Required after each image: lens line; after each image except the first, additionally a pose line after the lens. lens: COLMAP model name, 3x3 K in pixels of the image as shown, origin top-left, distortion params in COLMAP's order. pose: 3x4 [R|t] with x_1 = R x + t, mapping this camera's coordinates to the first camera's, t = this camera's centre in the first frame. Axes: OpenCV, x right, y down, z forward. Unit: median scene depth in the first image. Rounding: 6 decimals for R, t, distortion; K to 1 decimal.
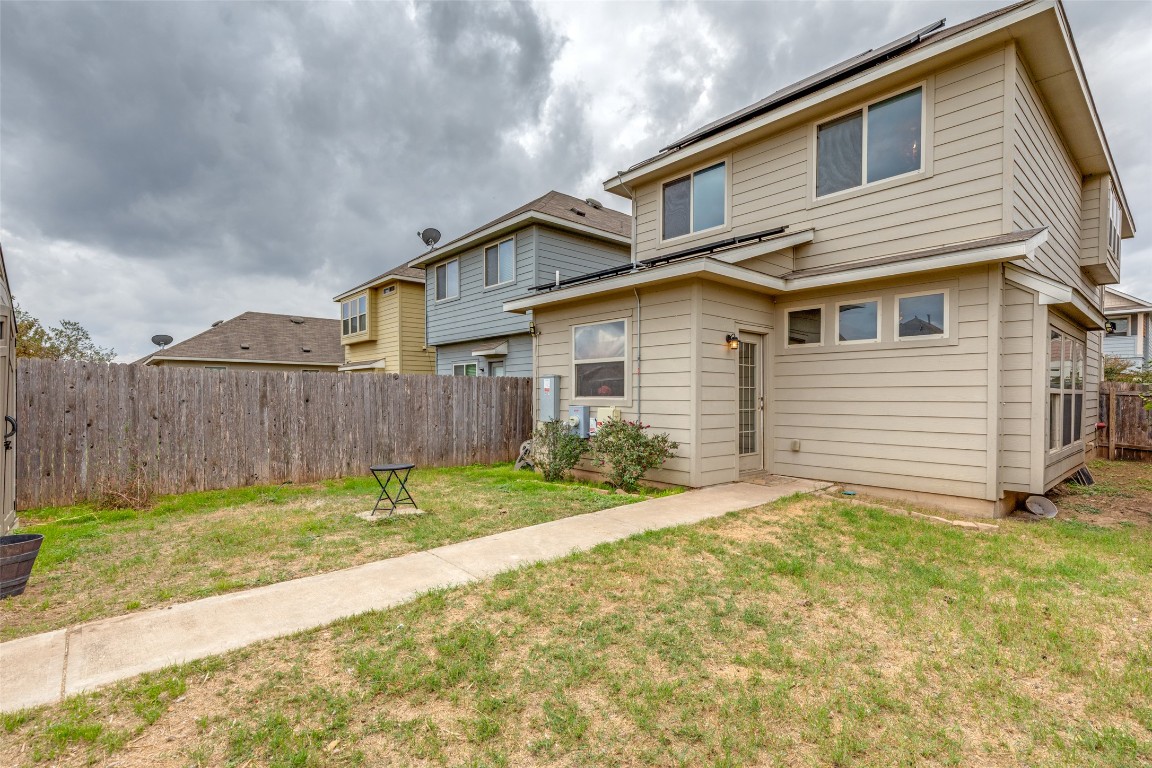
lens RADIAL K [[530.3, 0, 578.6], [0, 530.3, 404.2], [0, 0, 1]] dist [0.001487, 0.000064]
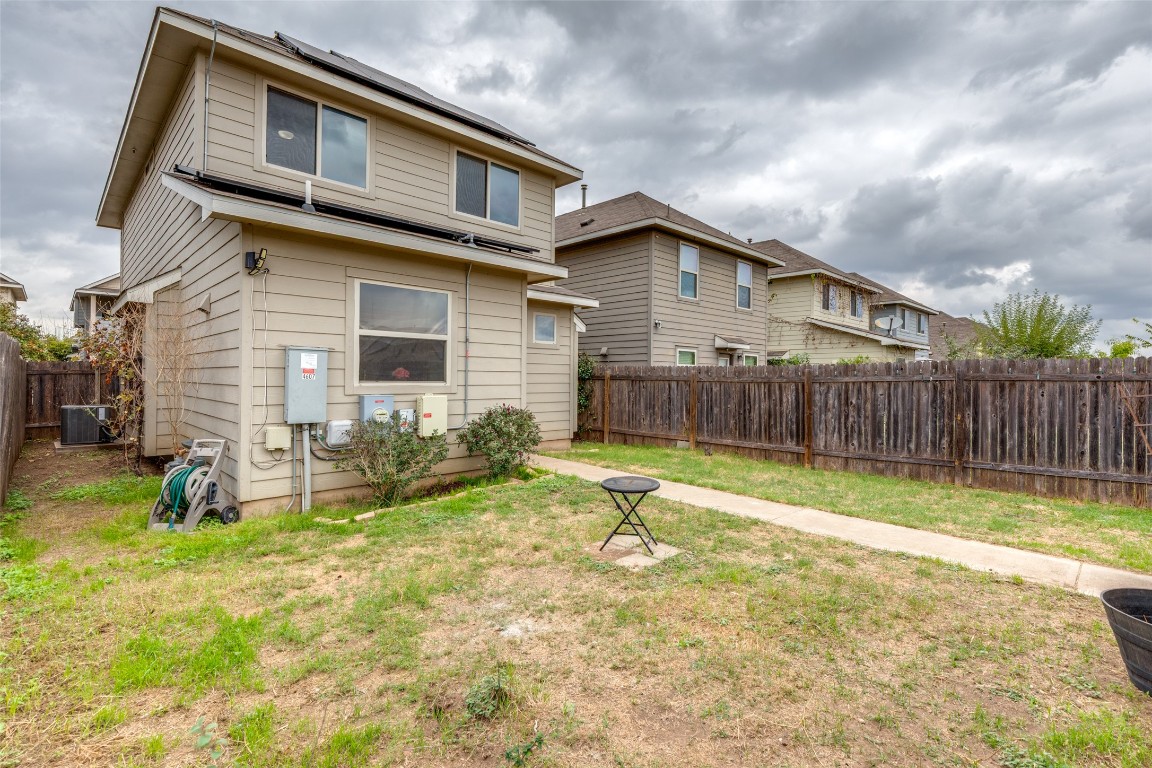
lens RADIAL K [[540.0, 0, 579.7], [0, 540.0, 383.0], [0, 0, 1]] dist [0.004237, 0.000369]
pose [[-0.048932, -0.013693, 0.998708, -0.741751], [0.006843, 0.999878, 0.014044, -0.021112], [-0.998779, 0.007521, -0.048832, 0.759475]]
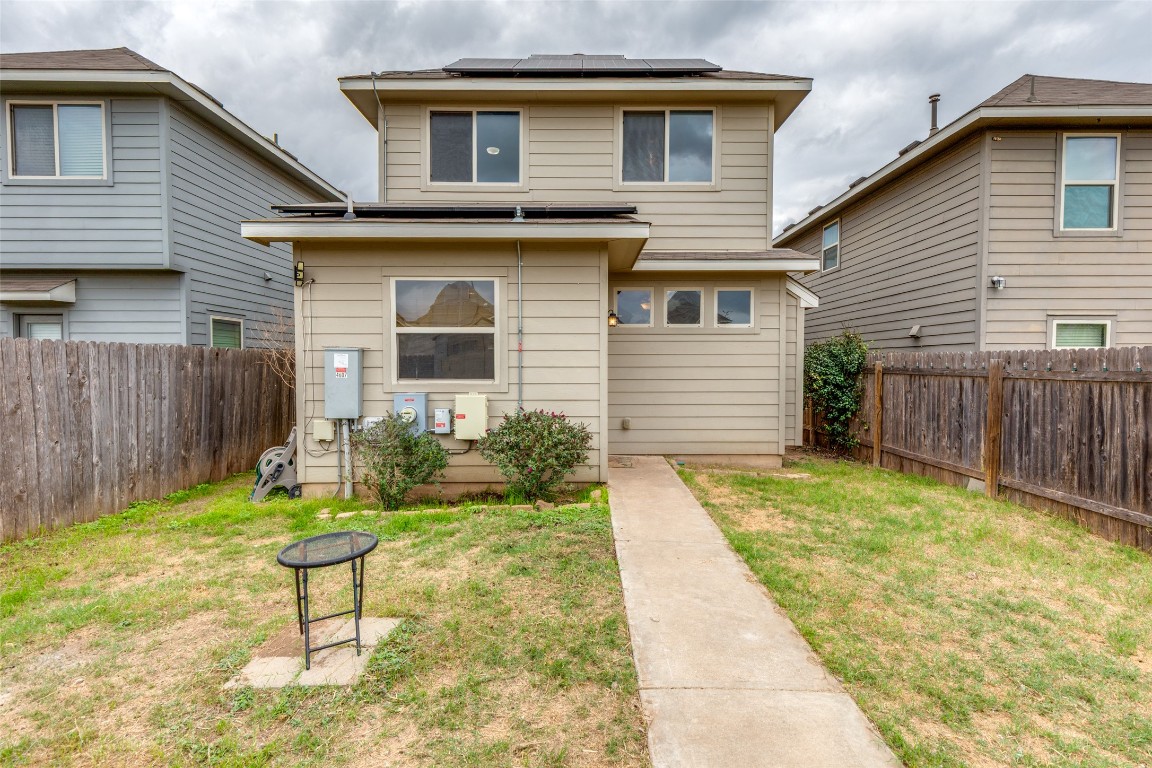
lens RADIAL K [[532.4, 0, 576.0], [0, 532.4, 384.0], [0, 0, 1]] dist [0.004414, 0.000561]
pose [[0.664530, -0.029686, 0.746672, -0.381411], [0.014207, 0.999532, 0.027095, -0.024842], [-0.747127, -0.007398, 0.664640, 0.364058]]
